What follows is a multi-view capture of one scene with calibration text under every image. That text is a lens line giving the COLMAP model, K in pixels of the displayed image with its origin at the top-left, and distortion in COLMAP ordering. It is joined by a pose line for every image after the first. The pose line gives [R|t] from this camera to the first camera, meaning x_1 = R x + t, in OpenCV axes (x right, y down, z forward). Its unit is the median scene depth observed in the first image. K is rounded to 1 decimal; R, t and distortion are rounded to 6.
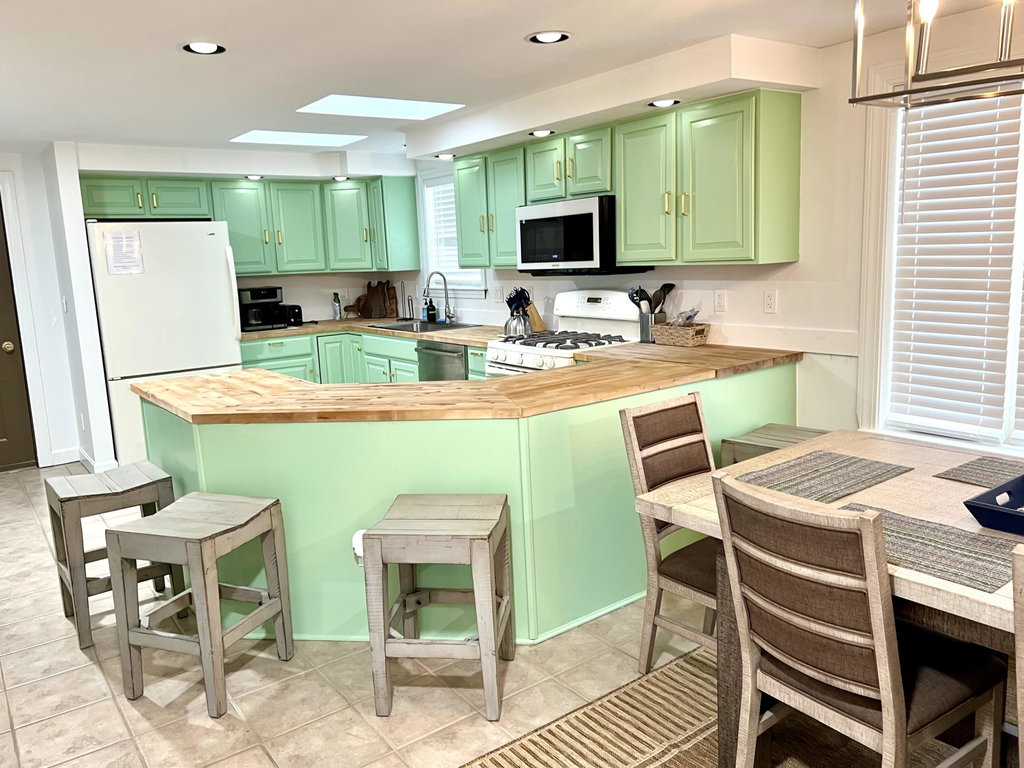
lens RADIAL K [[778.5, 0, 494.0], [0, 778.5, 376.0], [0, 0, 1]] dist [0.007412, -0.001290]
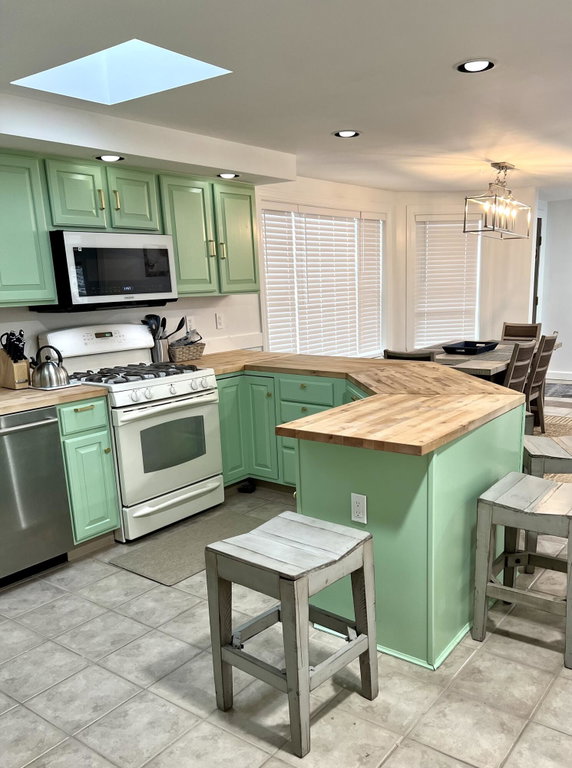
lens RADIAL K [[581.6, 0, 286.0], [0, 581.6, 384.0], [0, 0, 1]] dist [0.009453, -0.001504]
pose [[-0.224090, -0.117233, 0.967492, -0.566535], [0.195723, 0.967099, 0.162519, -0.096176], [-0.954713, 0.225779, -0.193772, 0.800459]]
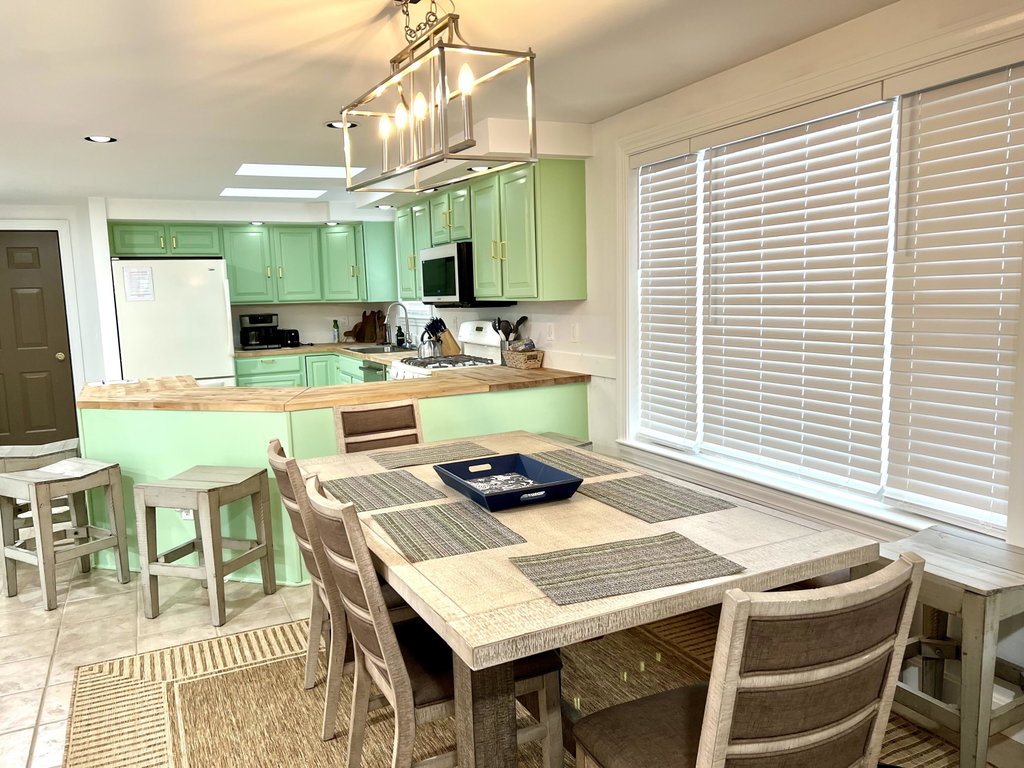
lens RADIAL K [[775.4, 0, 512.0], [0, 775.4, 384.0], [0, 0, 1]] dist [0.009453, -0.001504]
pose [[0.985040, 0.033362, -0.169067, 0.324271], [-0.038619, 0.998864, -0.027899, 0.014342], [0.167944, 0.034011, 0.985210, -0.125259]]
